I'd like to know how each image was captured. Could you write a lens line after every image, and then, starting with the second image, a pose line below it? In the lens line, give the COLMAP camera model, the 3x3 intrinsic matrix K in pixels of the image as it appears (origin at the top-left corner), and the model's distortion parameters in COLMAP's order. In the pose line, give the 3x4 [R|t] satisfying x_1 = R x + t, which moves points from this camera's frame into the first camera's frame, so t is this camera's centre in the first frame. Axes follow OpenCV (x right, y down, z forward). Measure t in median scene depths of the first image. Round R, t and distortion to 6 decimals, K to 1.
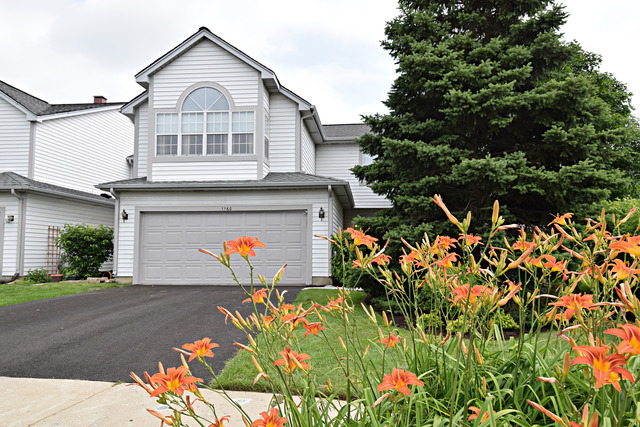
lens RADIAL K [[507.3, 0, 320.0], [0, 507.3, 213.5], [0, 0, 1]] dist [0.027766, -0.006667]
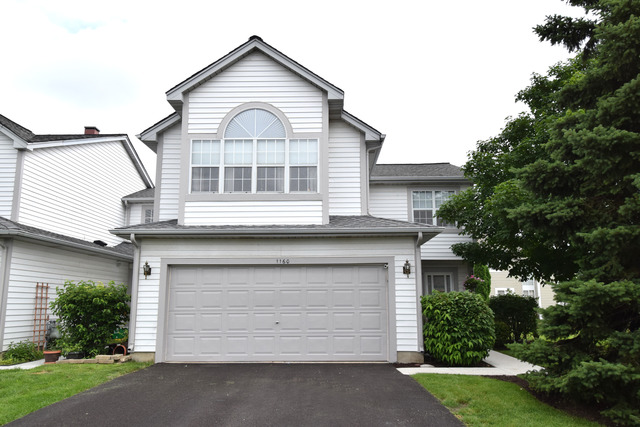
lens RADIAL K [[507.3, 0, 320.0], [0, 507.3, 213.5], [0, 0, 1]] dist [0.027766, -0.006667]
pose [[0.997120, 0.011558, 0.074953, -0.182608], [-0.004592, 0.995706, -0.092462, -0.010735], [-0.075700, 0.091852, 0.992891, 0.214716]]
